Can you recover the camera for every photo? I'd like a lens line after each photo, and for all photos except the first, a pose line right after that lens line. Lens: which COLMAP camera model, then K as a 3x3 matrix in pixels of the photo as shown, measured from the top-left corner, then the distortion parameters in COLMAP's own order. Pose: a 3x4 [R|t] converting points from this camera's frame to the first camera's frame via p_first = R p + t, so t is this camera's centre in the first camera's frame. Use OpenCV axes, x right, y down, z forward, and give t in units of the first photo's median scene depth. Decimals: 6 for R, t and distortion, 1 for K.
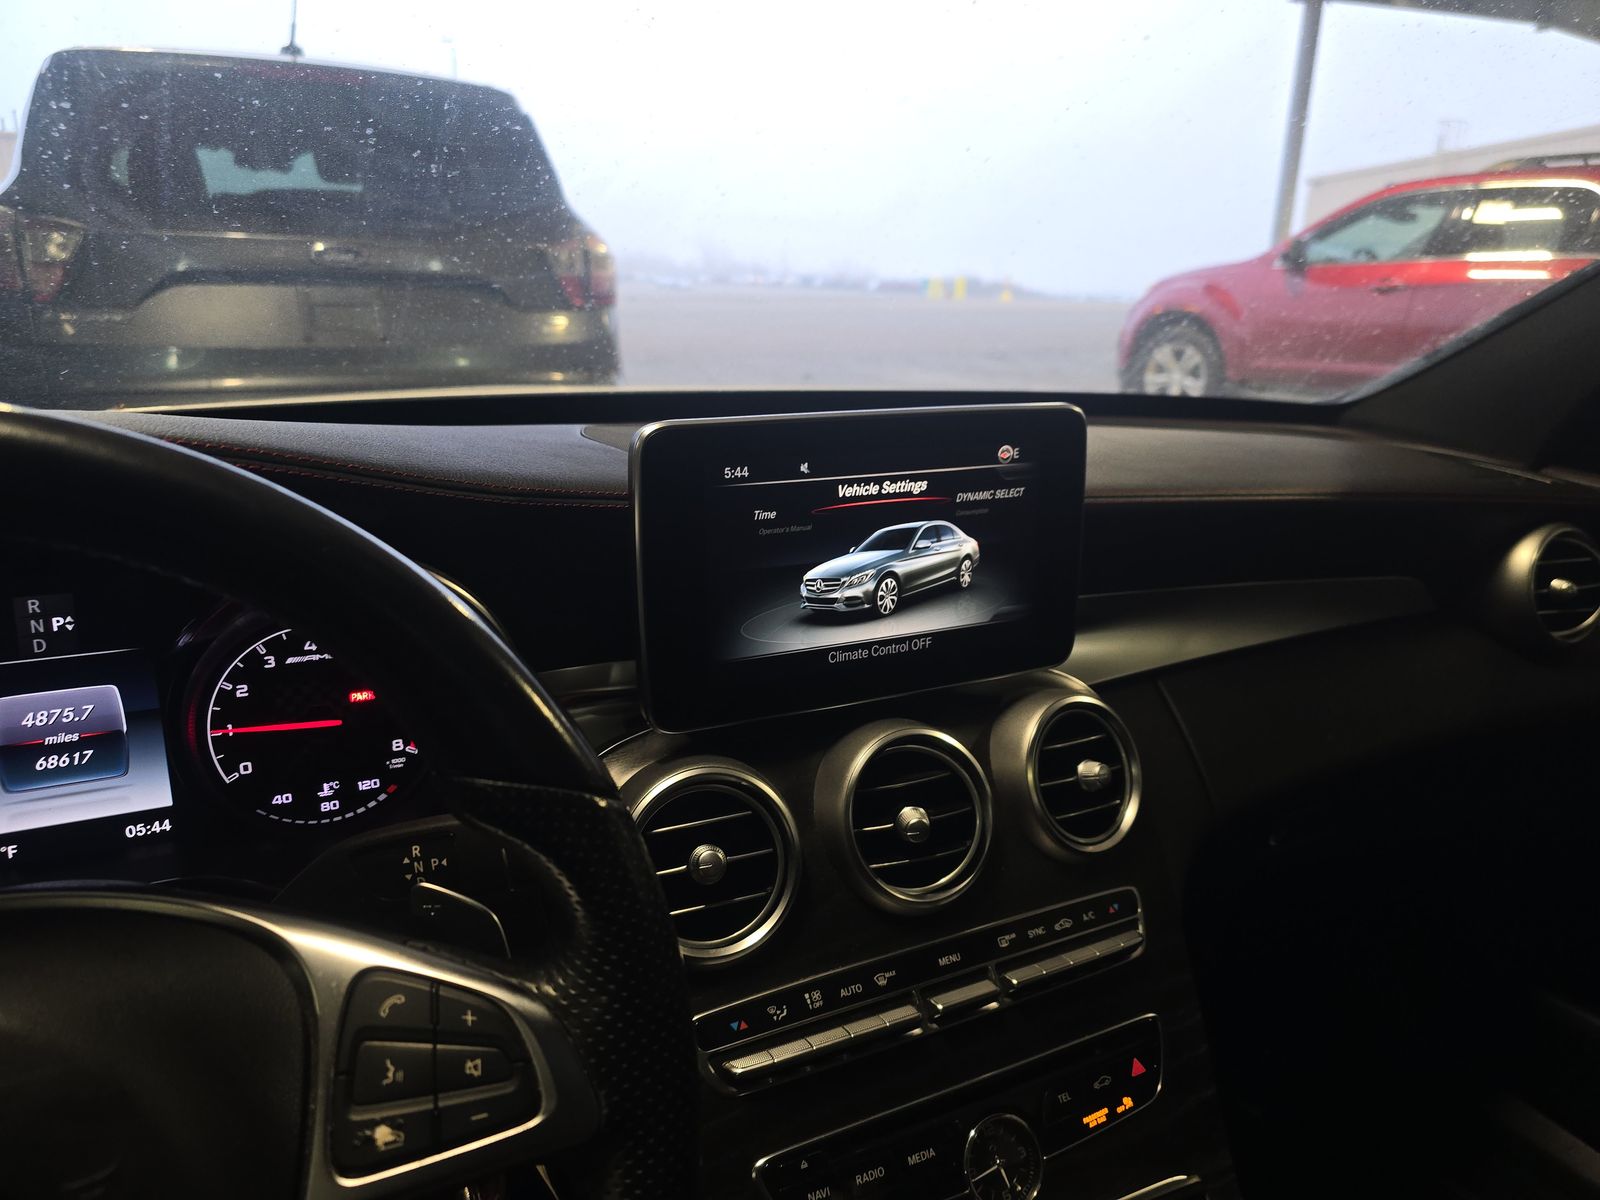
lens RADIAL K [[1086.6, 0, 800.0], [0, 1086.6, 600.0], [0, 0, 1]] dist [0.014294, 0.001407]
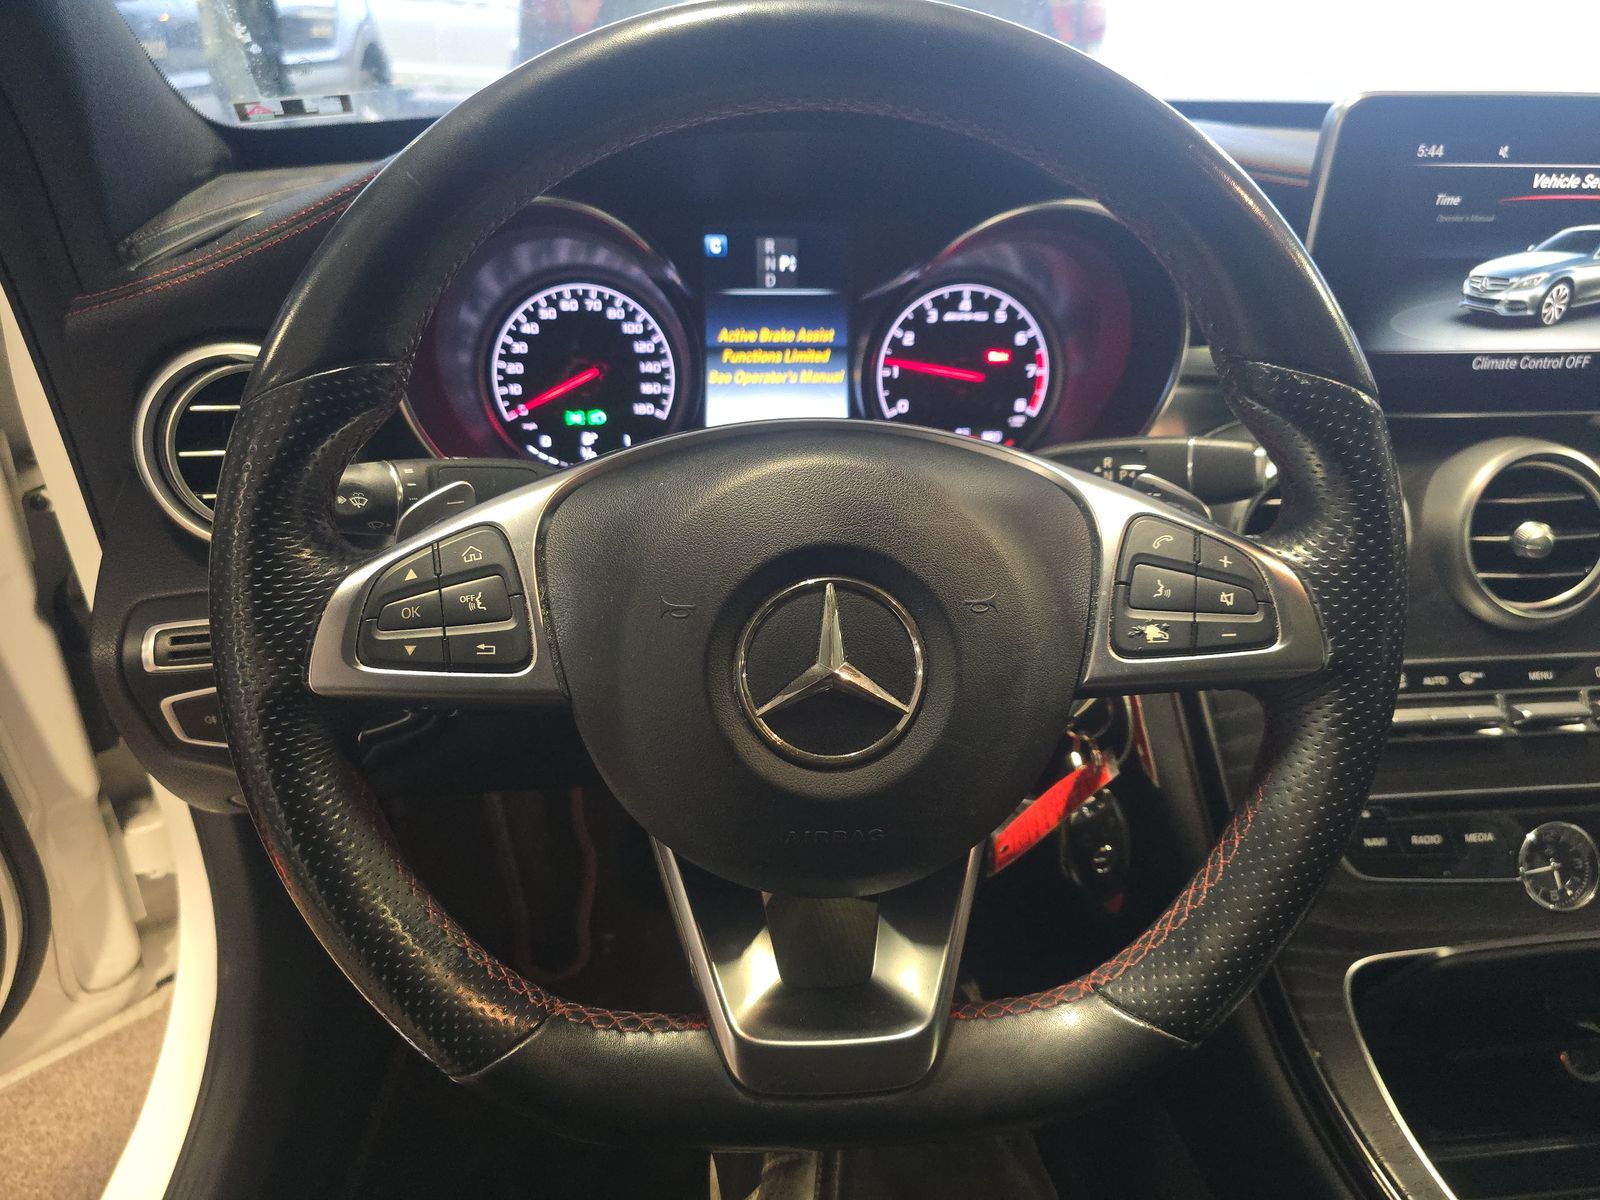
lens RADIAL K [[1083.6, 0, 793.6], [0, 1083.6, 618.6], [0, 0, 1]] dist [0.006149, 0.001192]
pose [[0.929233, 0.174382, -0.325756, -0.185966], [-0.101711, 0.968286, 0.228204, 0.116515], [0.355219, -0.178922, 0.917500, -0.162268]]
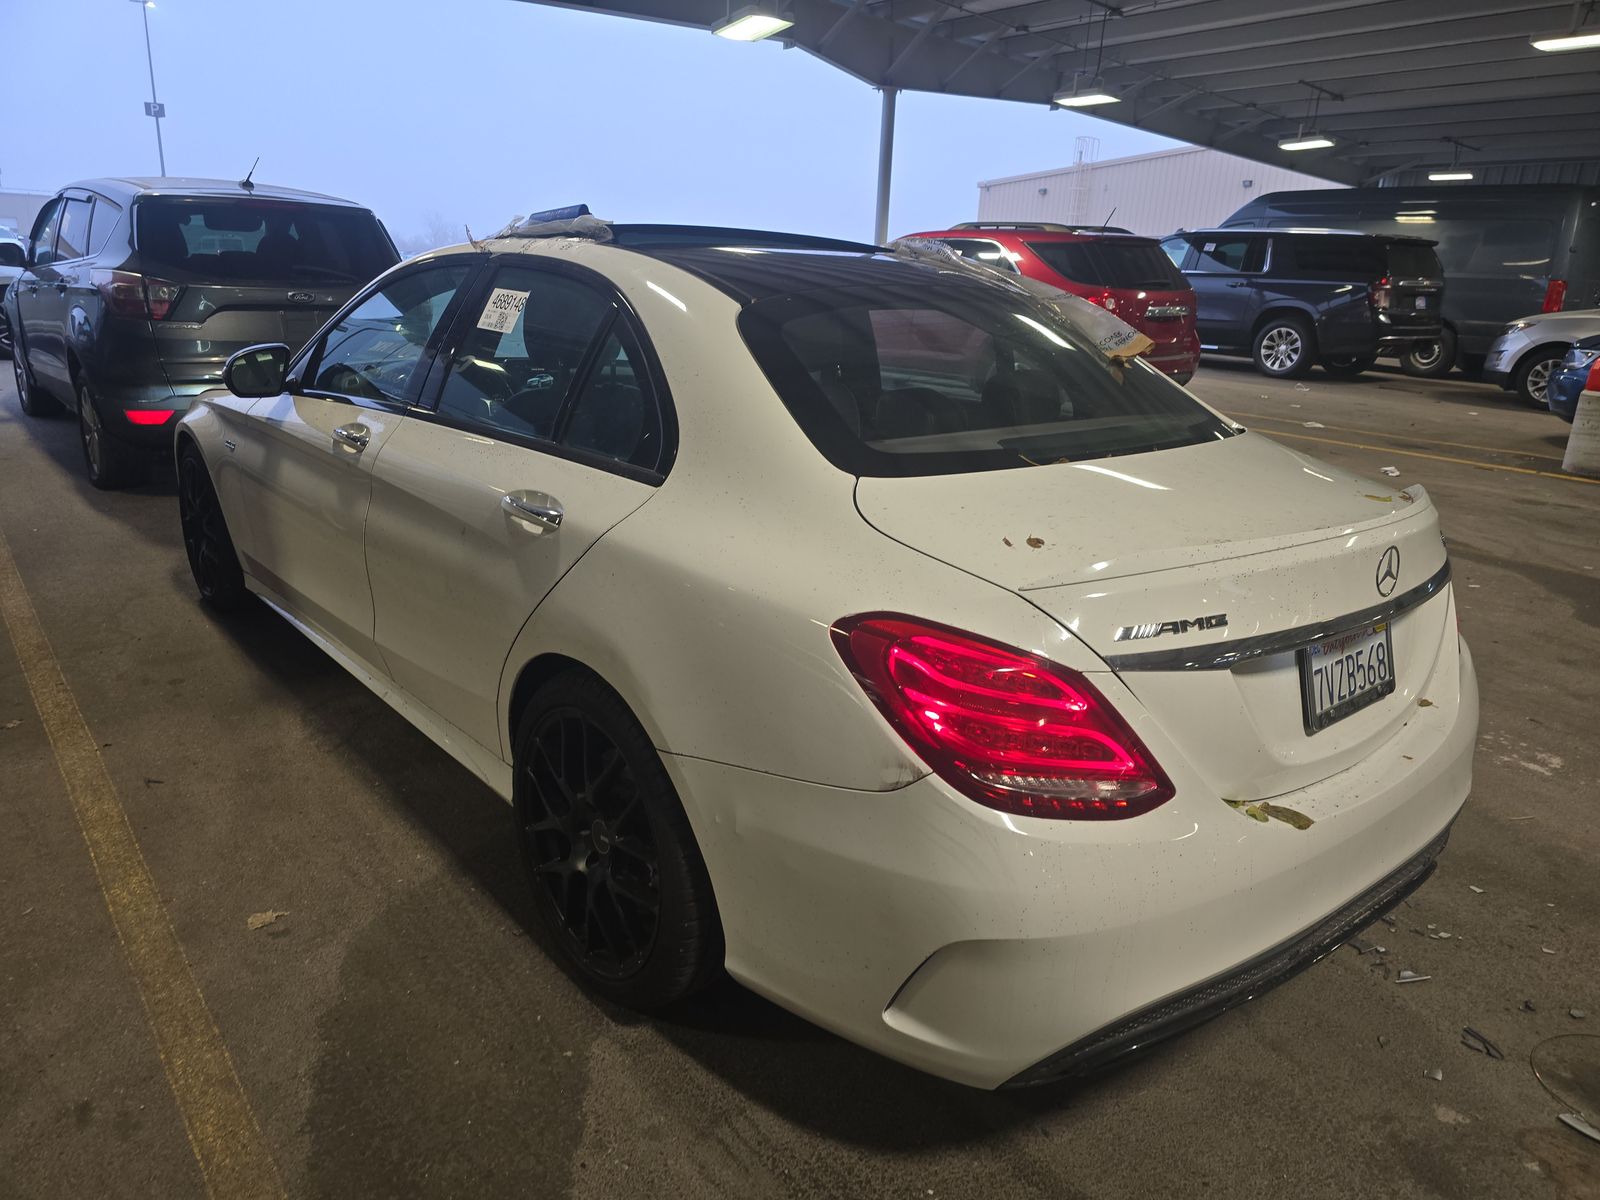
lens RADIAL K [[1047.0, 0, 773.6], [0, 1047.0, 599.6], [0, 0, 1]] dist [0.073602, -0.054611]
pose [[0.978488, -0.048359, 0.200554, 0.132811], [0.044537, 0.998731, 0.023528, 1.372308], [-0.201437, -0.014090, 0.979400, -6.393941]]
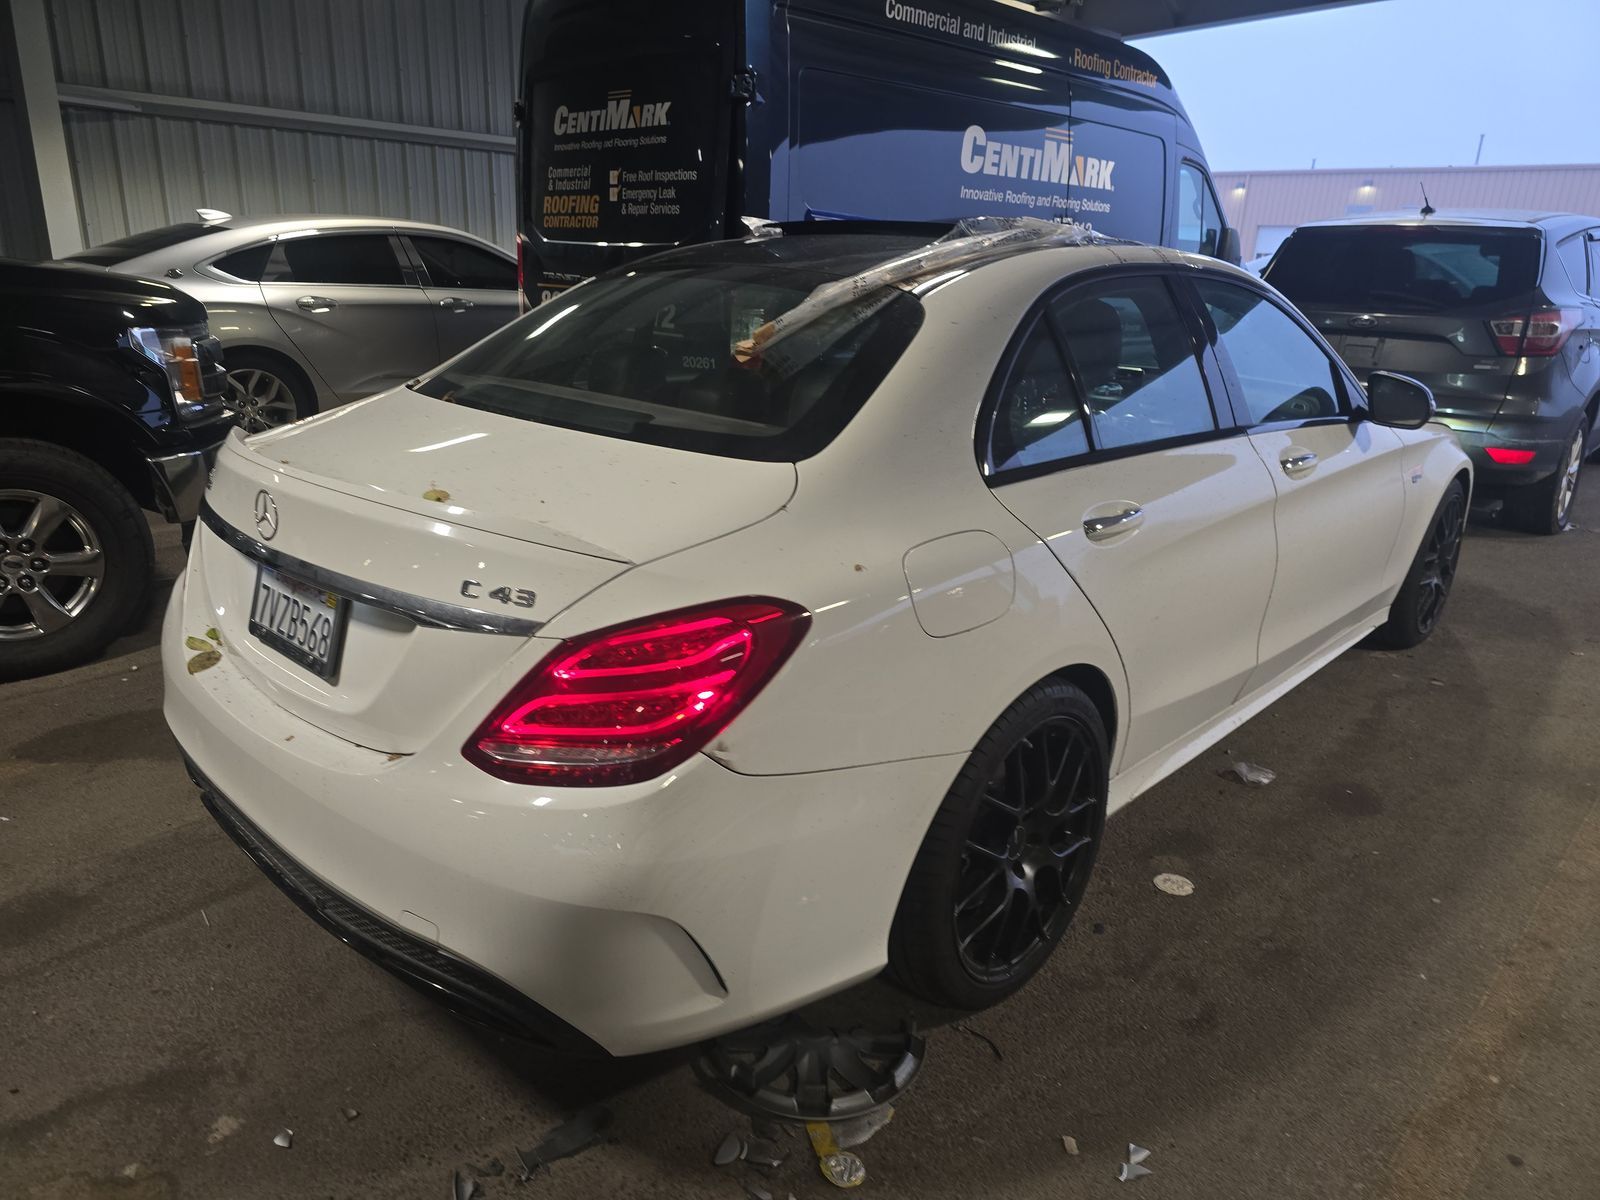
lens RADIAL K [[1086.6, 0, 800.0], [0, 1086.6, 600.0], [0, 0, 1]] dist [0.014294, 0.001407]
pose [[0.330245, 0.273065, -0.903534, 6.258290], [-0.293400, 0.939518, 0.176701, 0.612111], [0.897137, 0.206742, 0.390388, -3.387967]]
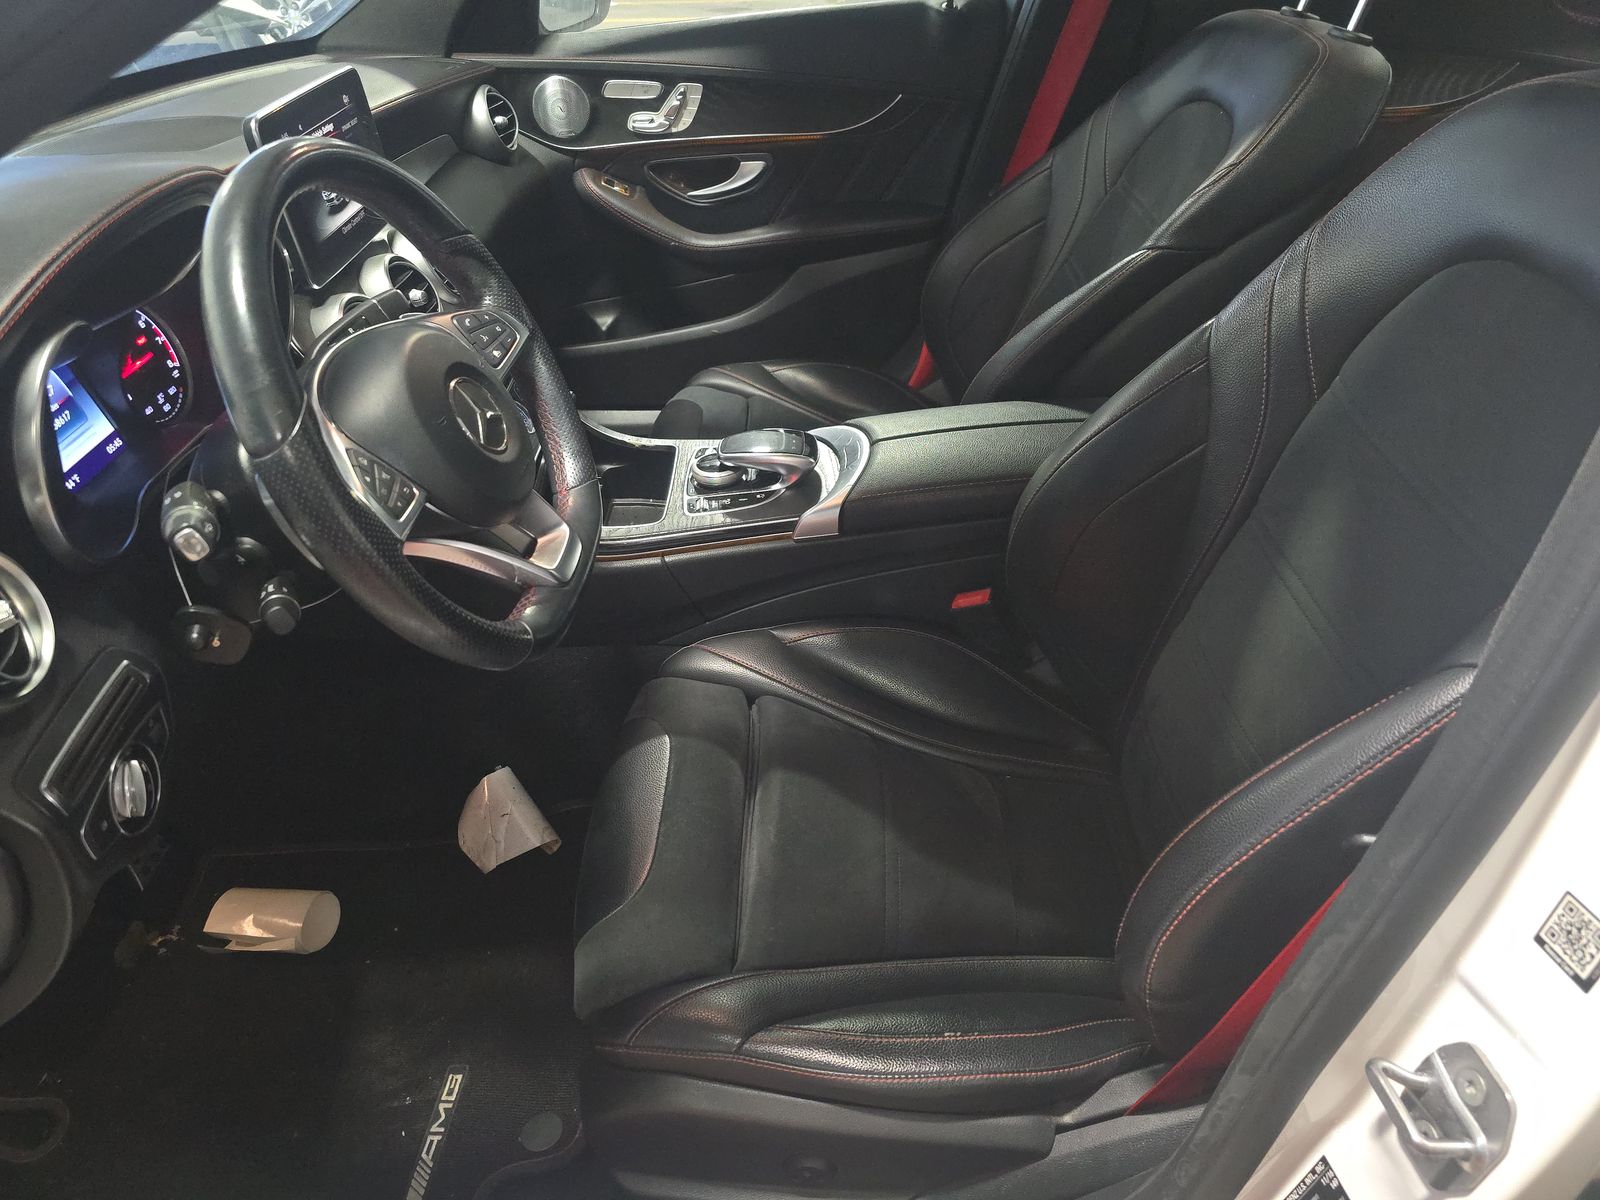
lens RADIAL K [[1086.6, 0, 800.0], [0, 1086.6, 600.0], [0, 0, 1]] dist [0.014294, 0.001407]
pose [[0.468229, -0.546601, 0.694254, -1.301470], [0.295428, 0.837330, 0.460000, -0.050022], [-0.832756, -0.010283, 0.553544, -0.752486]]
